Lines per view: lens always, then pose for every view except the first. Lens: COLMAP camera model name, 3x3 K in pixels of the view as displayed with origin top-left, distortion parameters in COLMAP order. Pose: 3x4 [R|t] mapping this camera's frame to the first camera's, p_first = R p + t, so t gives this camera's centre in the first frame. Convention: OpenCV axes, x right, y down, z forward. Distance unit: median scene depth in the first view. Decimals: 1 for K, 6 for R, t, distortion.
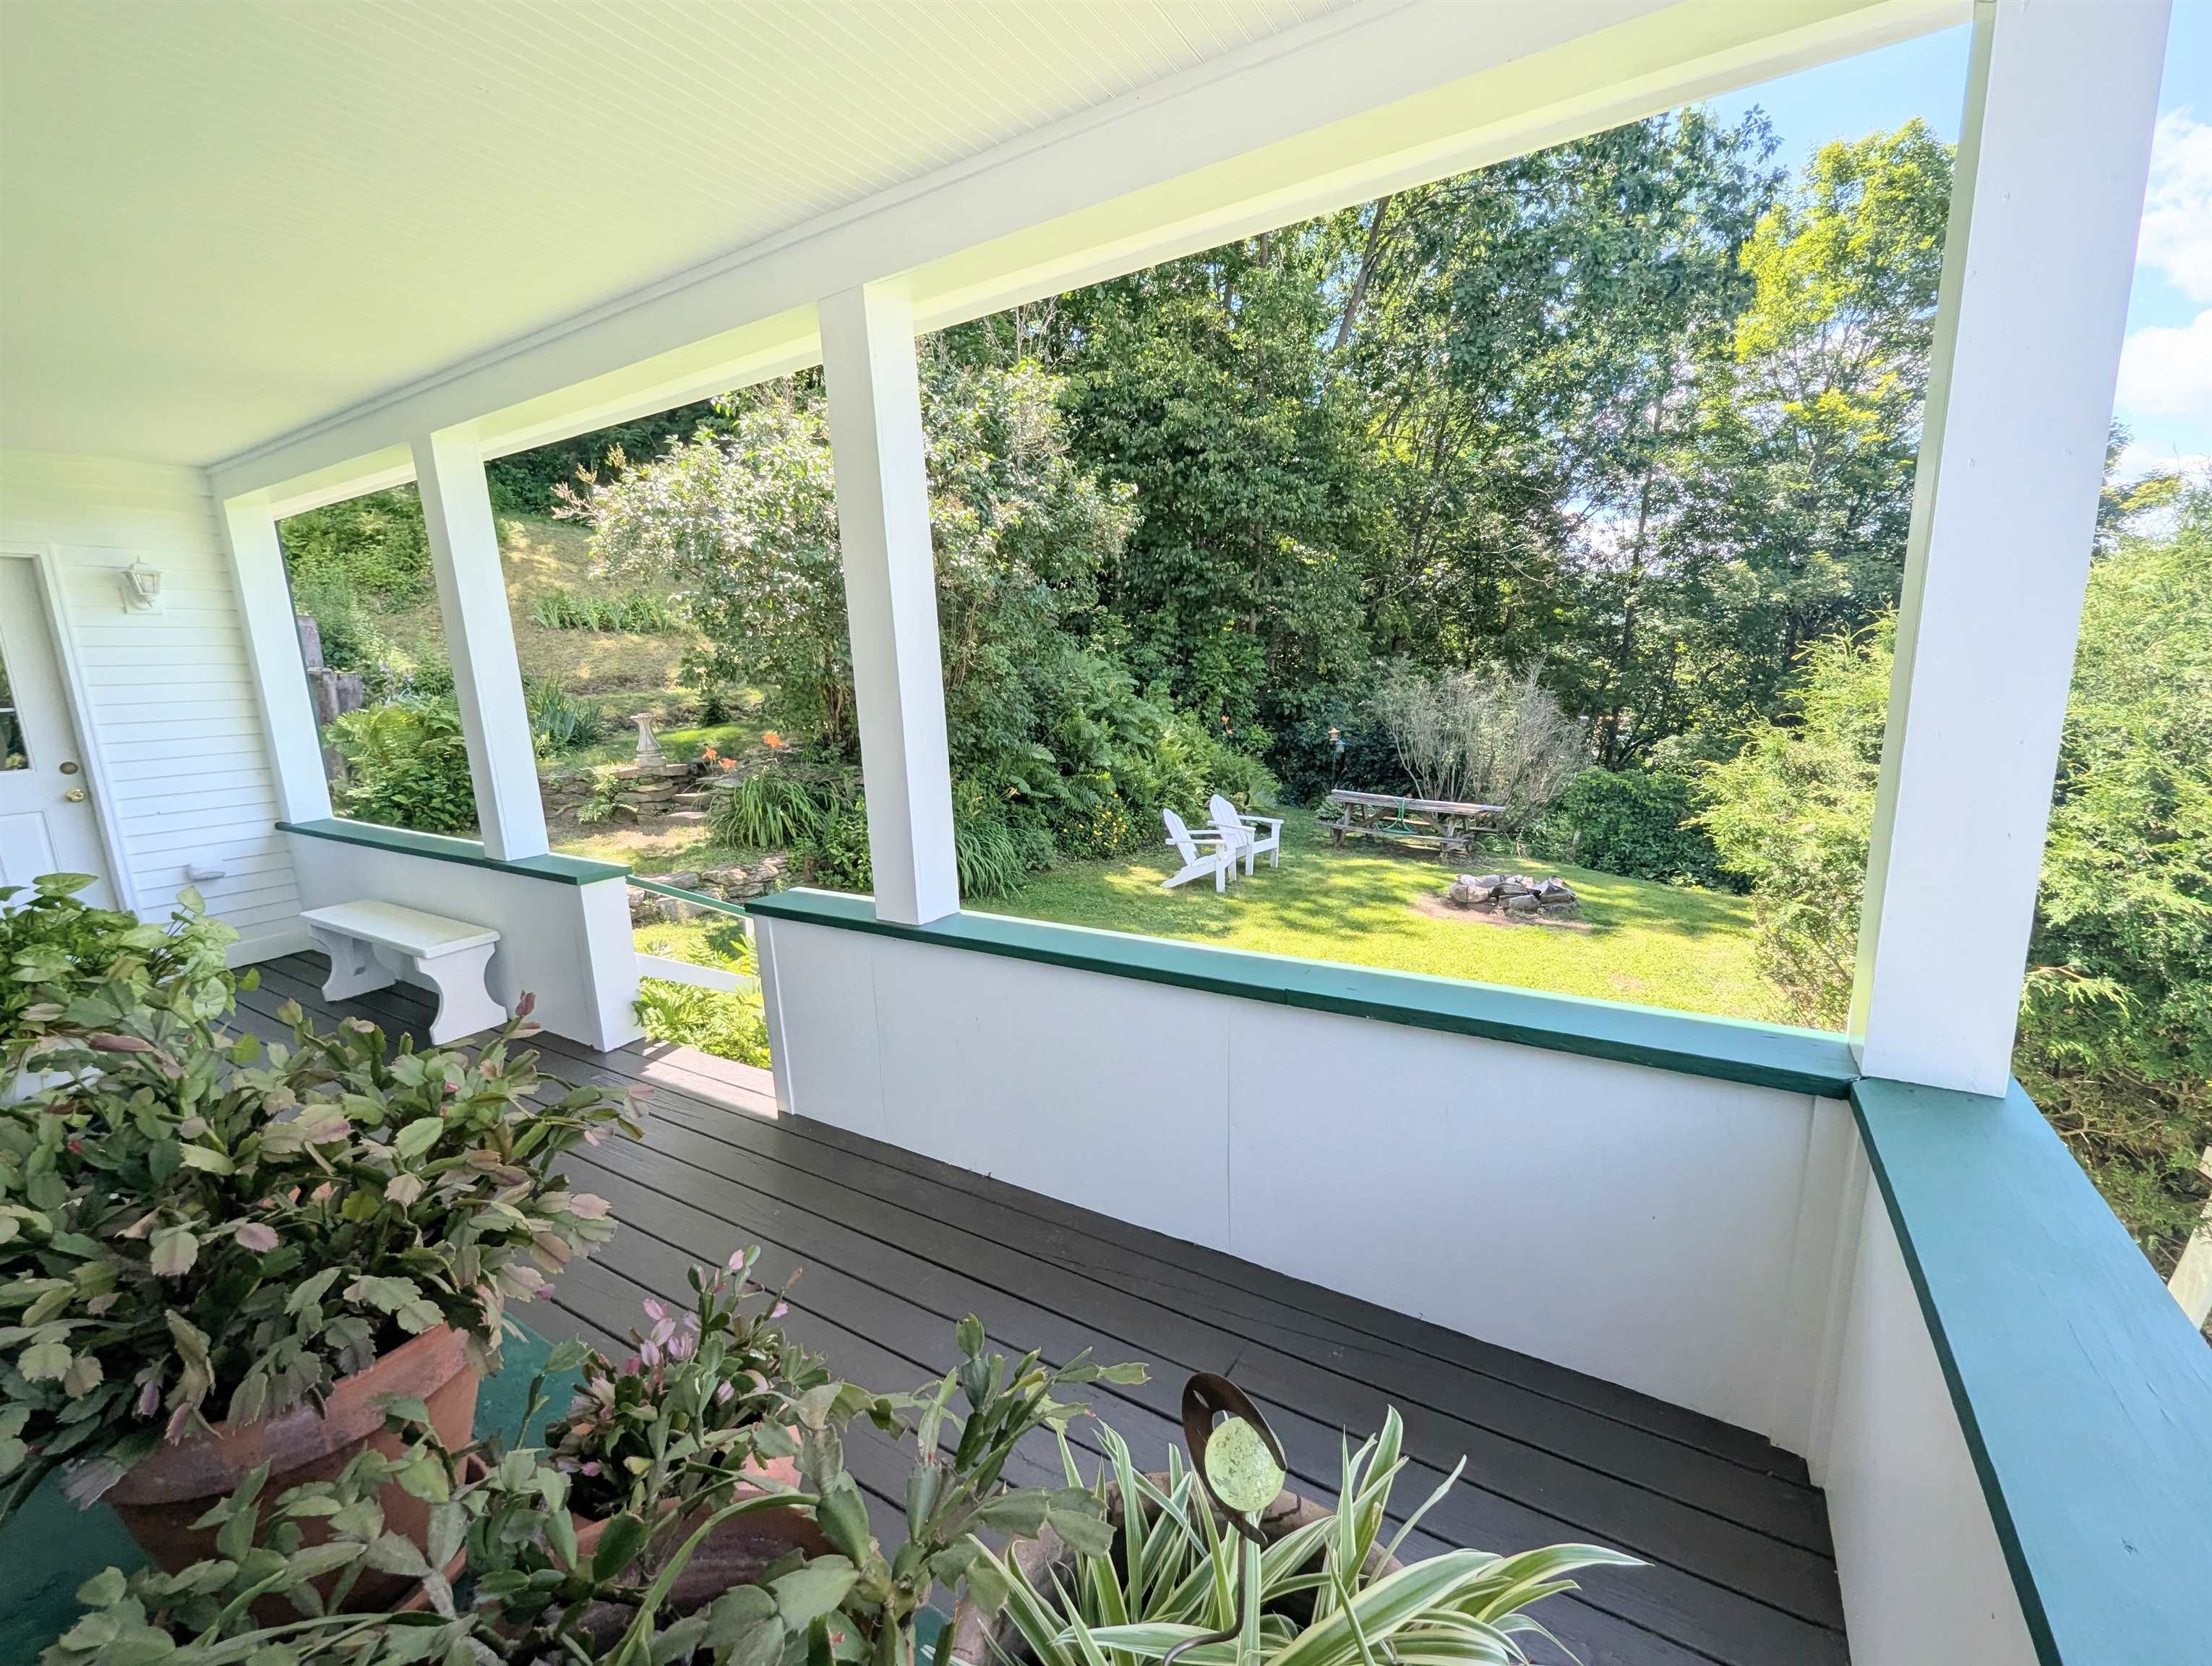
lens RADIAL K [[925.5, 0, 1113.8], [0, 925.5, 849.1], [0, 0, 1]] dist [0.005864, -0.003240]
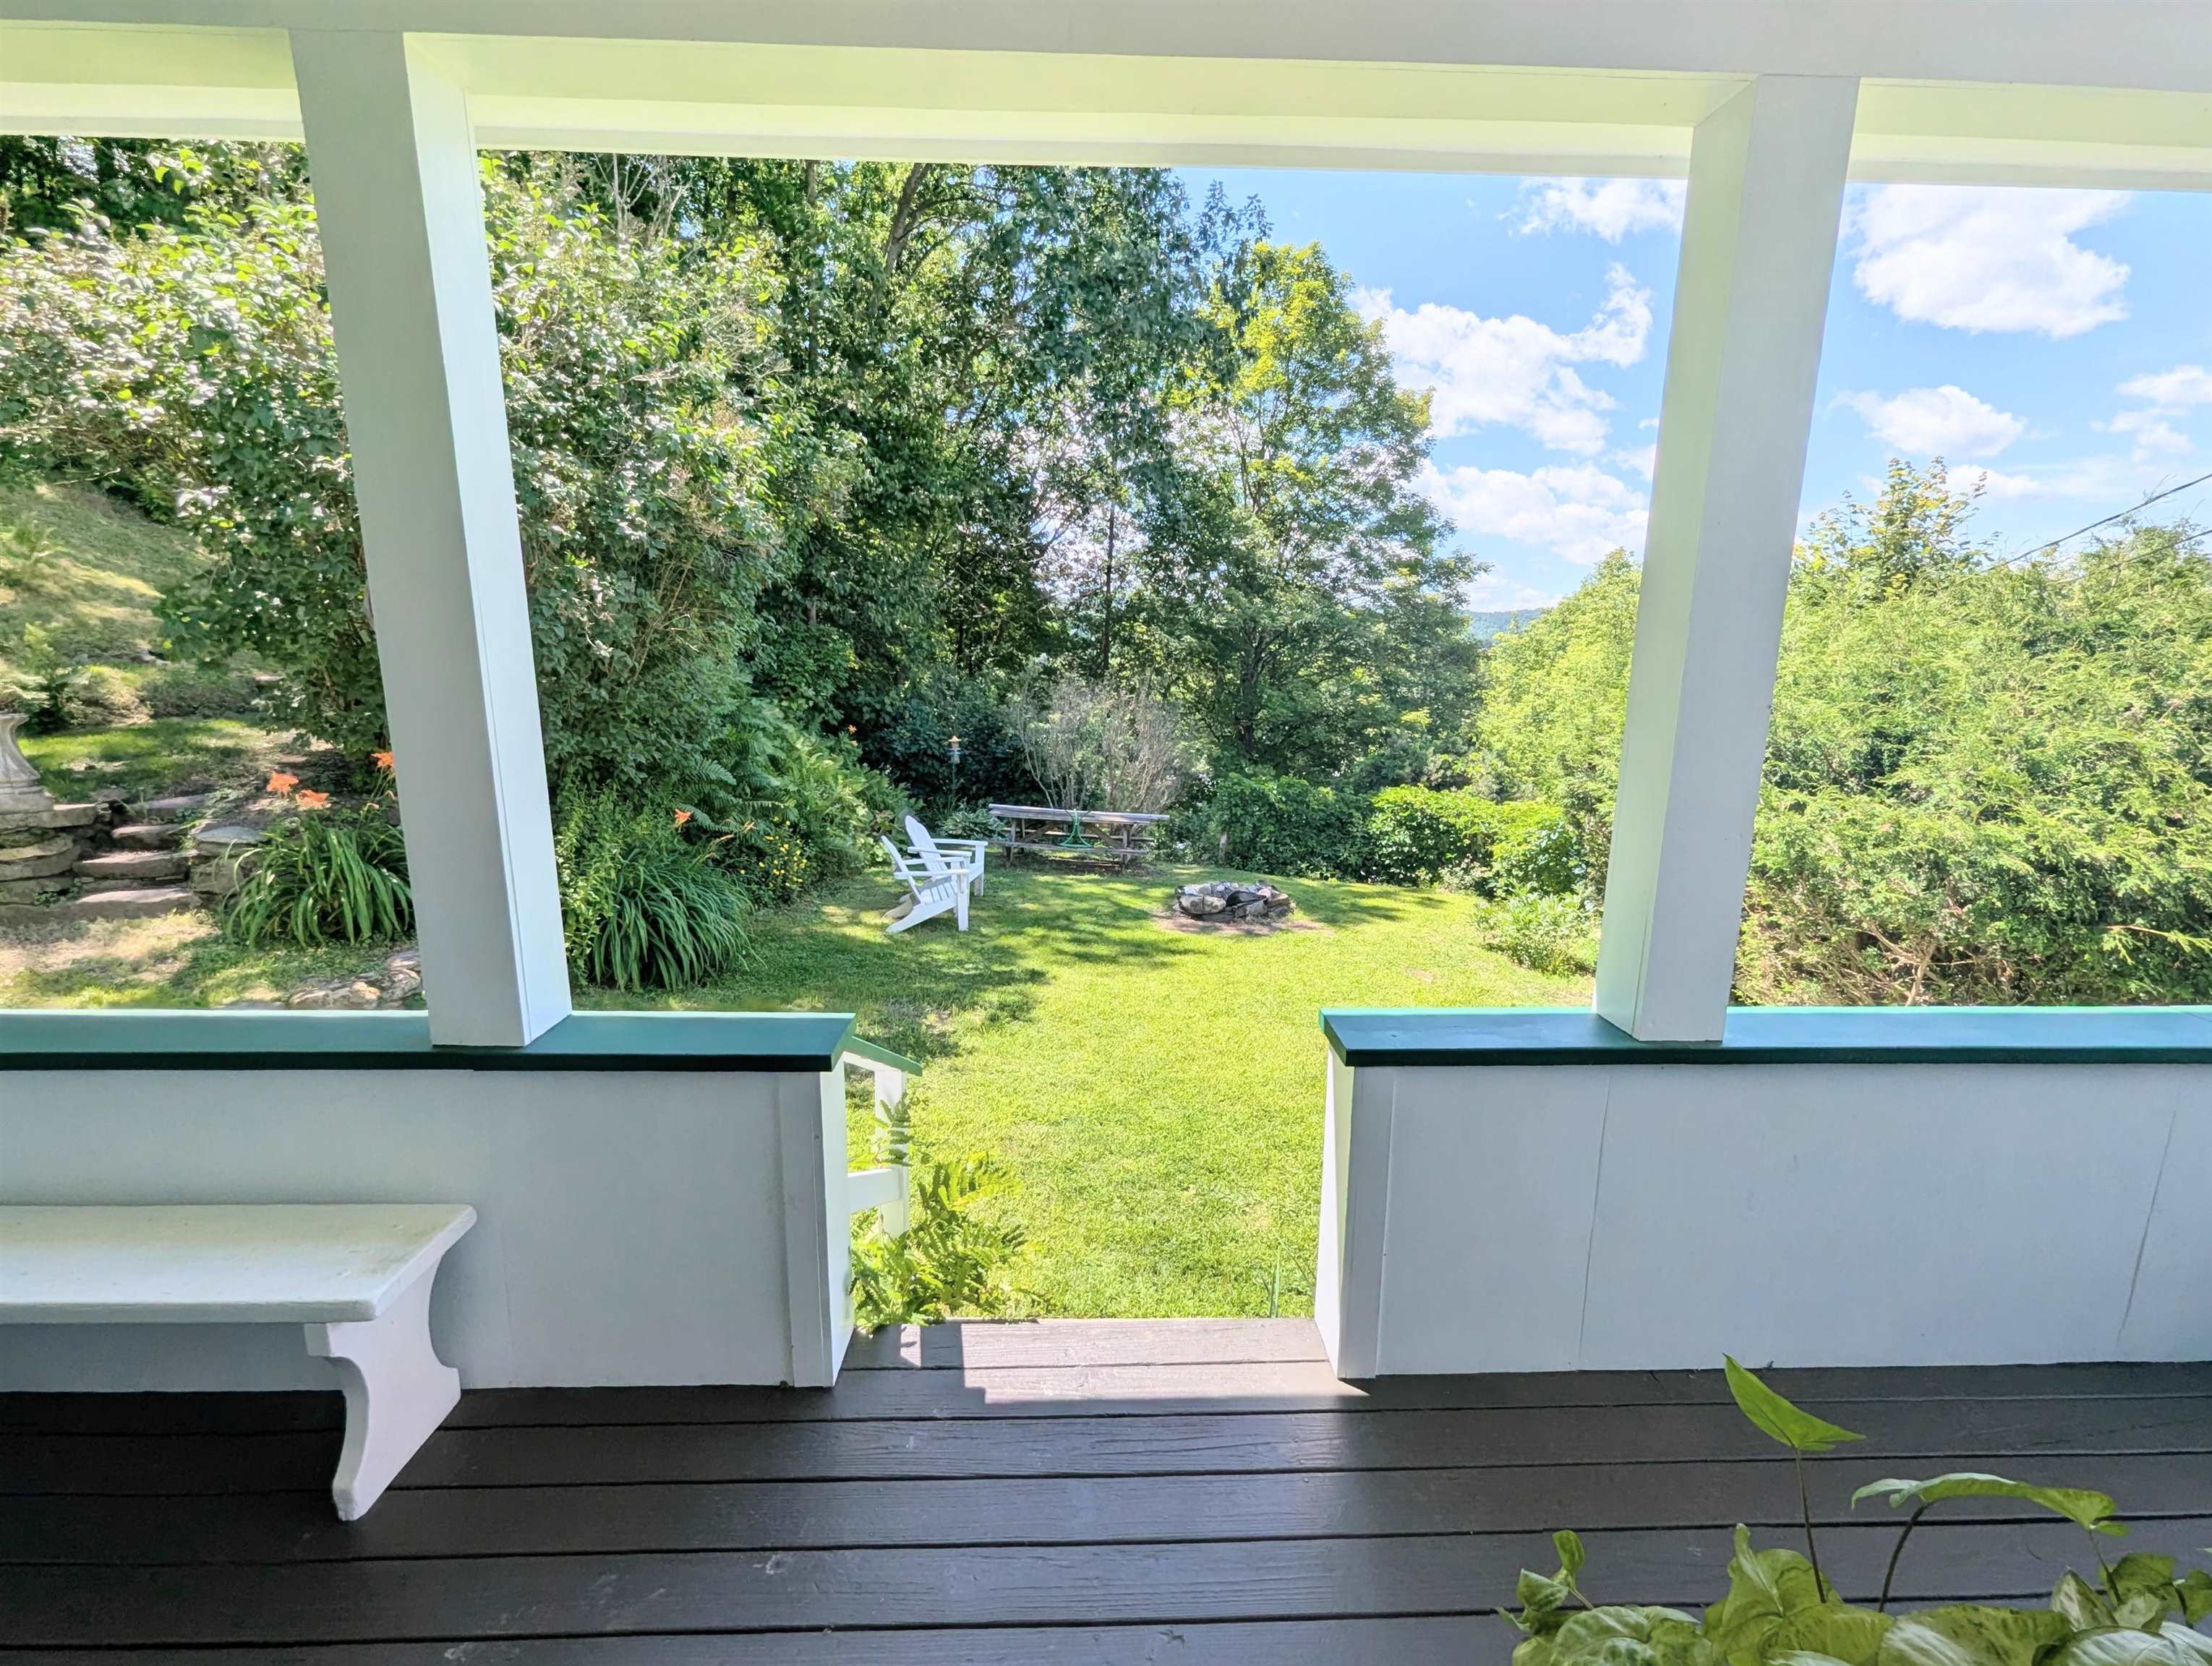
lens RADIAL K [[973.5, 0, 1098.4], [0, 973.5, 855.9], [0, 0, 1]] dist [0.006969, 0.000650]
pose [[0.834639, -0.066539, 0.546763, -0.270368], [0.068949, 0.997490, 0.016141, -0.027956], [-0.546465, 0.024227, 0.837132, 0.176755]]
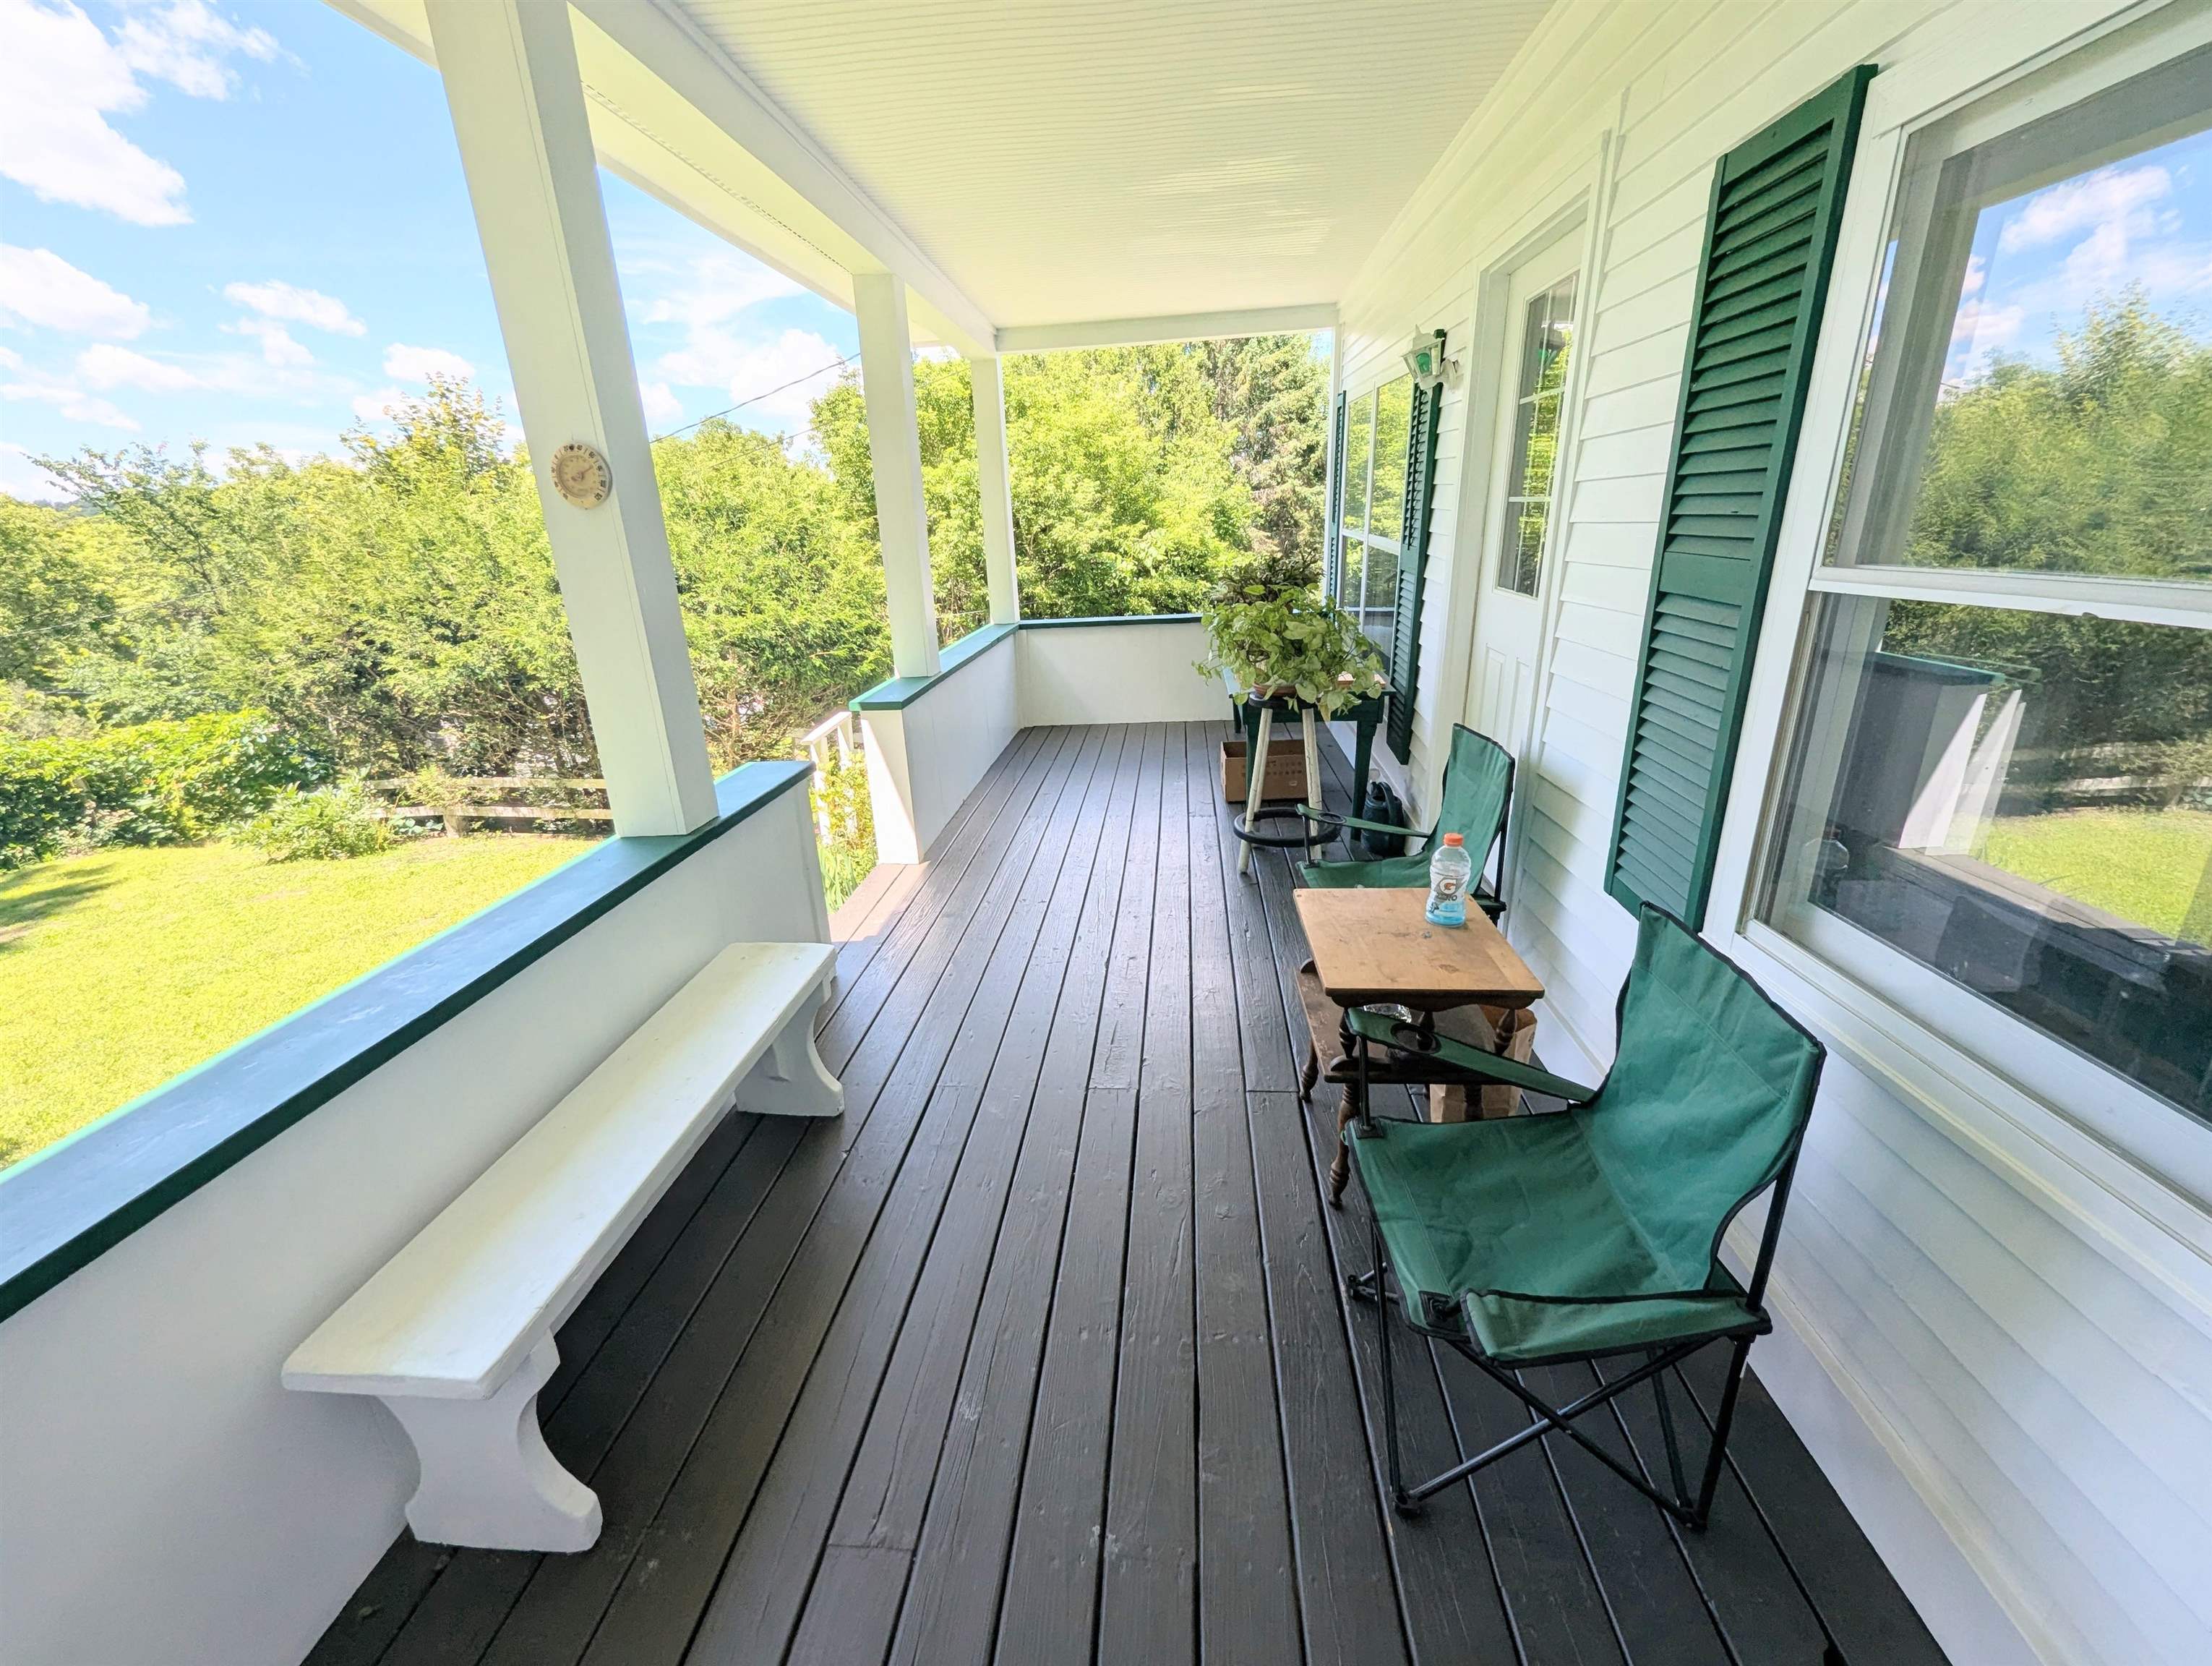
lens RADIAL K [[925.5, 0, 1102.4], [0, 925.5, 849.7], [0, 0, 1]] dist [0.005864, -0.003240]
pose [[-0.458581, -0.243997, 0.854499, -0.519227], [0.231801, 0.895435, 0.380086, -0.057157], [-0.857888, 0.372374, -0.354071, 0.401470]]
